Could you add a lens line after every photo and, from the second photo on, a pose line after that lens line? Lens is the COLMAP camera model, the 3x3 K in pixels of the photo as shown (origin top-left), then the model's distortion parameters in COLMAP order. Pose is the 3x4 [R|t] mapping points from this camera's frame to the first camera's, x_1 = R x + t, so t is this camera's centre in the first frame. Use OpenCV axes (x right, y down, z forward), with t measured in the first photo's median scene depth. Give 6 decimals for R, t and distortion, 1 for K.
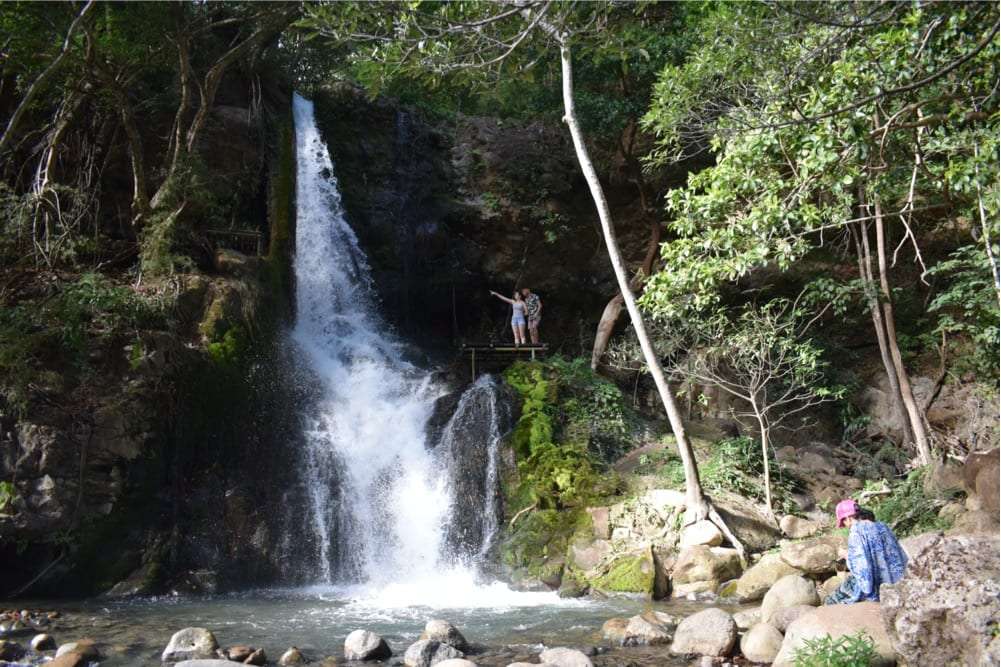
lens RADIAL K [[815.9, 0, 500.5], [0, 815.9, 333.5], [0, 0, 1]] dist [-0.079075, 0.011364]
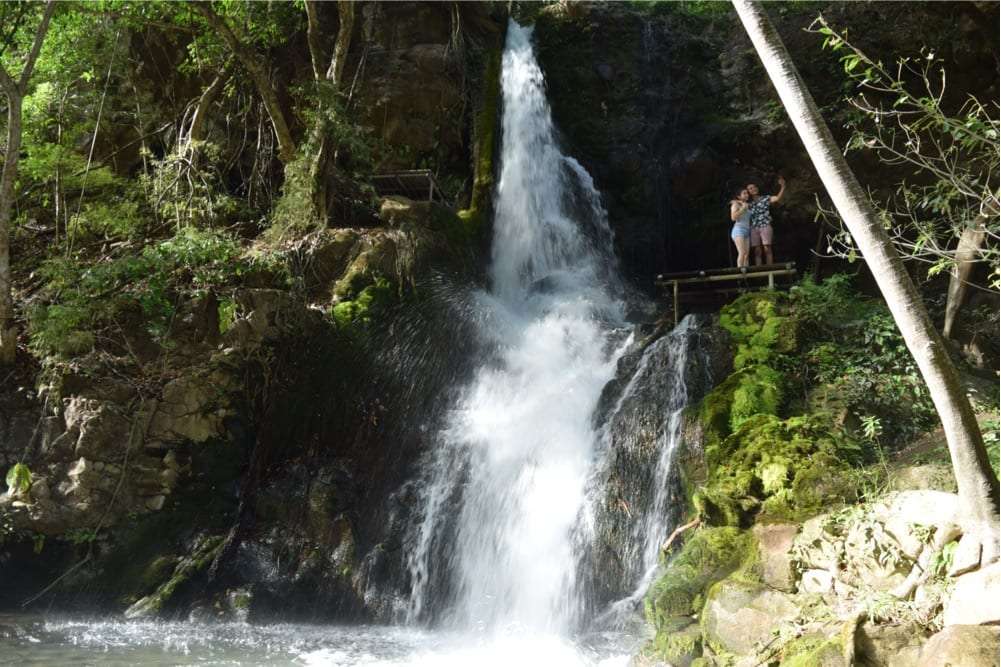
lens RADIAL K [[815.9, 0, 500.5], [0, 815.9, 333.5], [0, 0, 1]] dist [-0.079075, 0.011364]
pose [[0.878408, -0.067146, -0.473170, 0.173151], [0.055809, 0.997719, -0.037978, 0.090182], [0.474641, 0.006953, 0.880152, 0.409778]]
